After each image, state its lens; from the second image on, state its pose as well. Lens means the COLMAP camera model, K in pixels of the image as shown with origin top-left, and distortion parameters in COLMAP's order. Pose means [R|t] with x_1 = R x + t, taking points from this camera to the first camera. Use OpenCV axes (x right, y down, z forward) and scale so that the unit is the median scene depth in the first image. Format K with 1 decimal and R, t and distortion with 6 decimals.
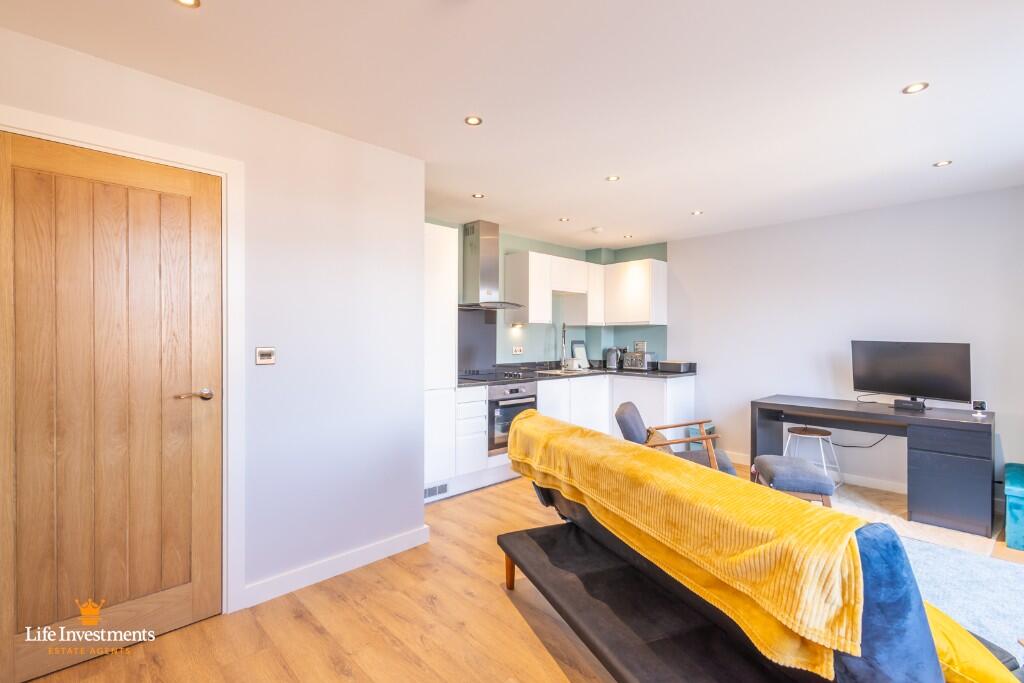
lens RADIAL K [[469.6, 0, 512.0], [0, 469.6, 341.5], [0, 0, 1]] dist [0.012359, -0.000429]
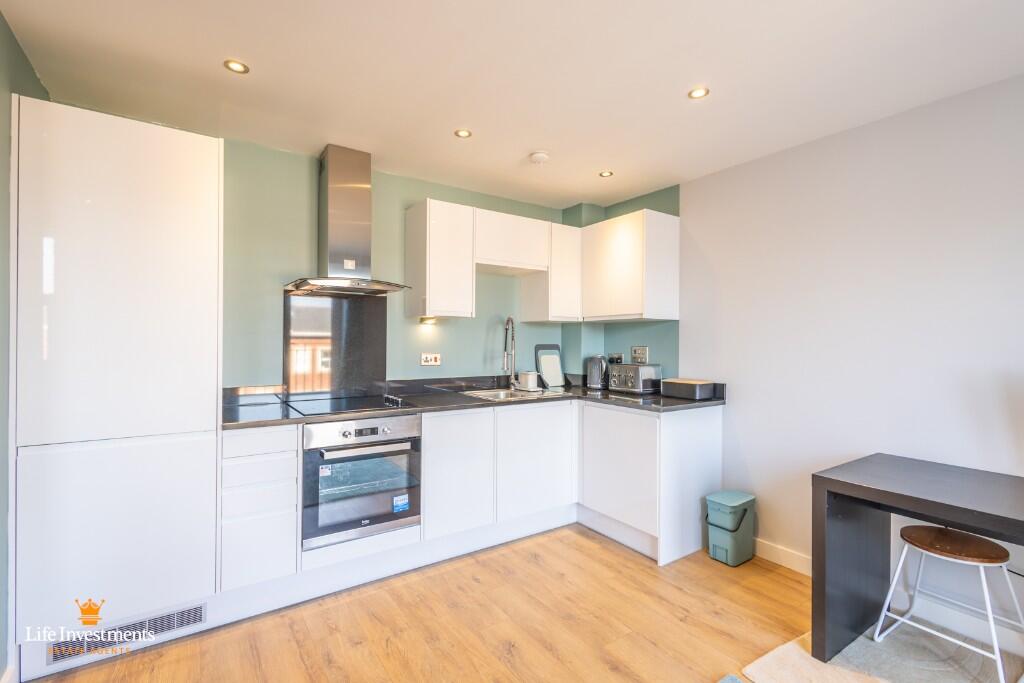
lens RADIAL K [[469.6, 0, 512.0], [0, 469.6, 341.5], [0, 0, 1]] dist [0.012359, -0.000429]
pose [[0.986539, 0.003807, -0.163484, 0.235049], [-0.004946, 0.999966, -0.006561, -0.001922], [0.163453, 0.007282, 0.986524, 0.394536]]
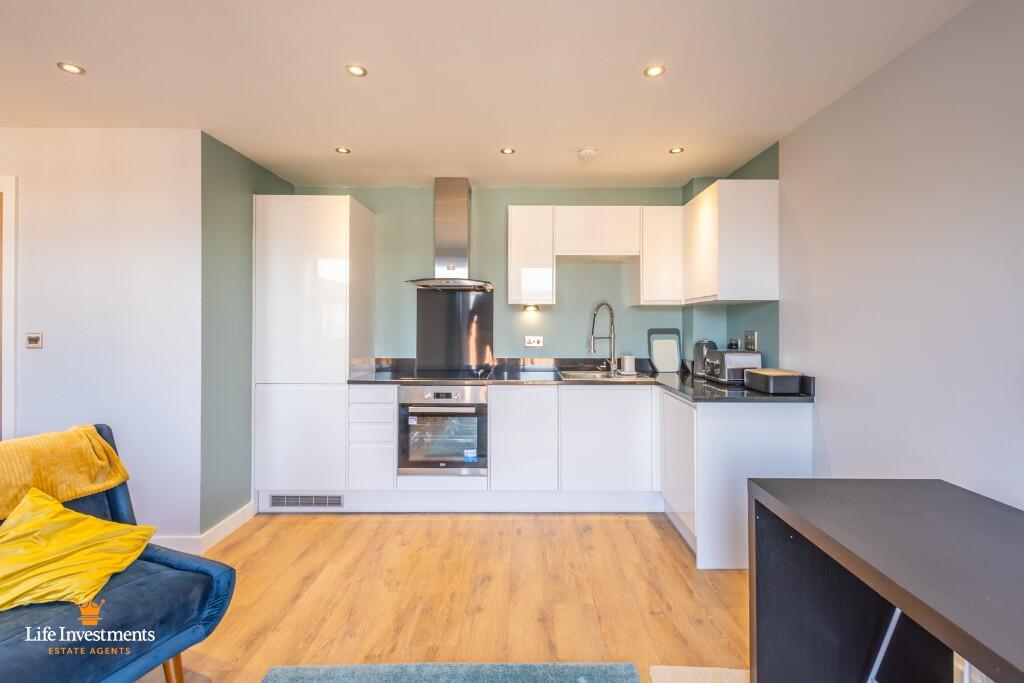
lens RADIAL K [[478.5, 0, 520.5], [0, 478.5, 320.7], [0, 0, 1]] dist [0.012287, -0.000686]
pose [[0.721631, -0.004982, -0.692260, 0.536665], [-0.005264, 0.999906, -0.012684, -0.004394], [0.692258, 0.012797, 0.721536, 0.456249]]
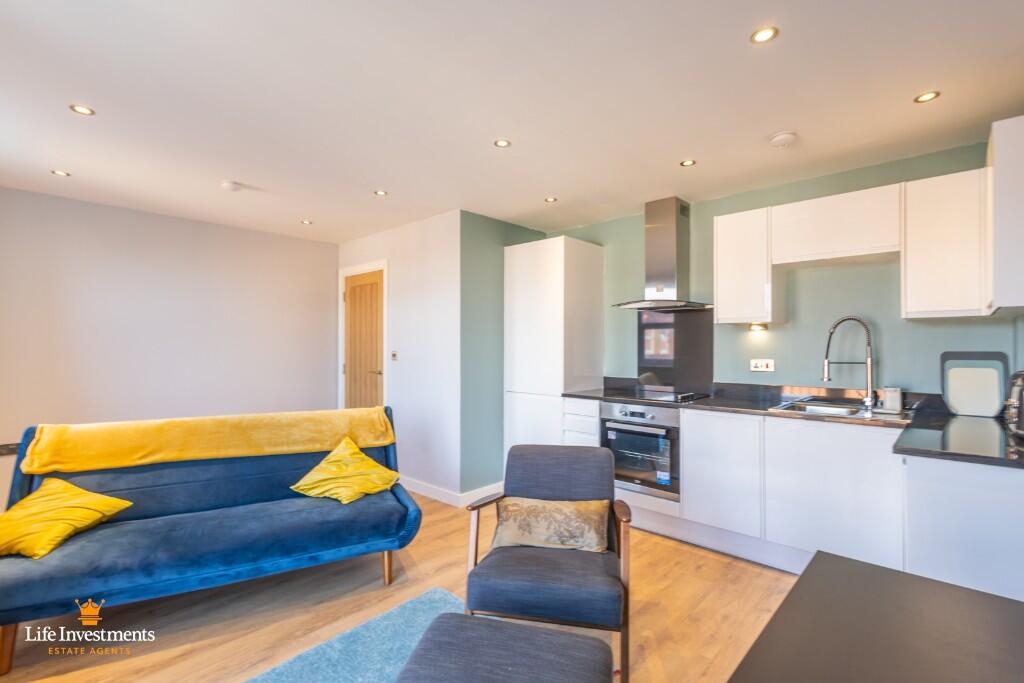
lens RADIAL K [[469.6, 0, 512.0], [0, 469.6, 341.5], [0, 0, 1]] dist [0.012359, -0.000429]
pose [[0.059807, -0.012120, -0.998136, 0.658874], [-0.008243, 0.999886, -0.012635, -0.002982], [0.998176, 0.008983, 0.059700, 0.640177]]
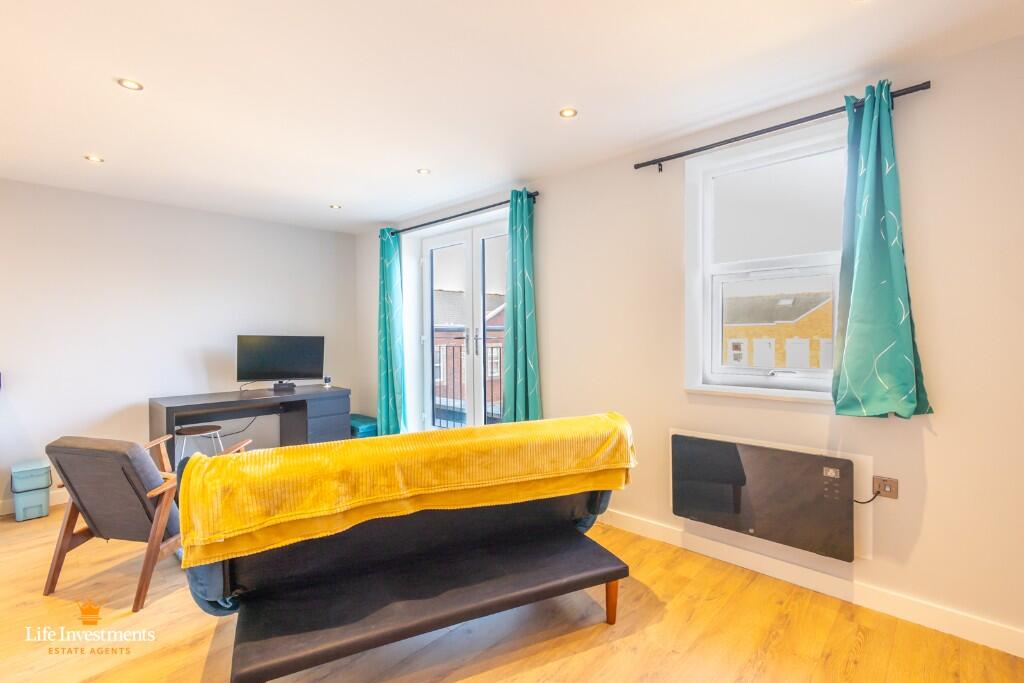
lens RADIAL K [[469.6, 0, 512.0], [0, 469.6, 341.5], [0, 0, 1]] dist [0.012359, -0.000429]
pose [[-0.048624, -0.020293, 0.998611, -0.307619], [0.013852, 0.999684, 0.020989, -0.001288], [-0.998721, 0.014854, -0.048327, 0.339471]]
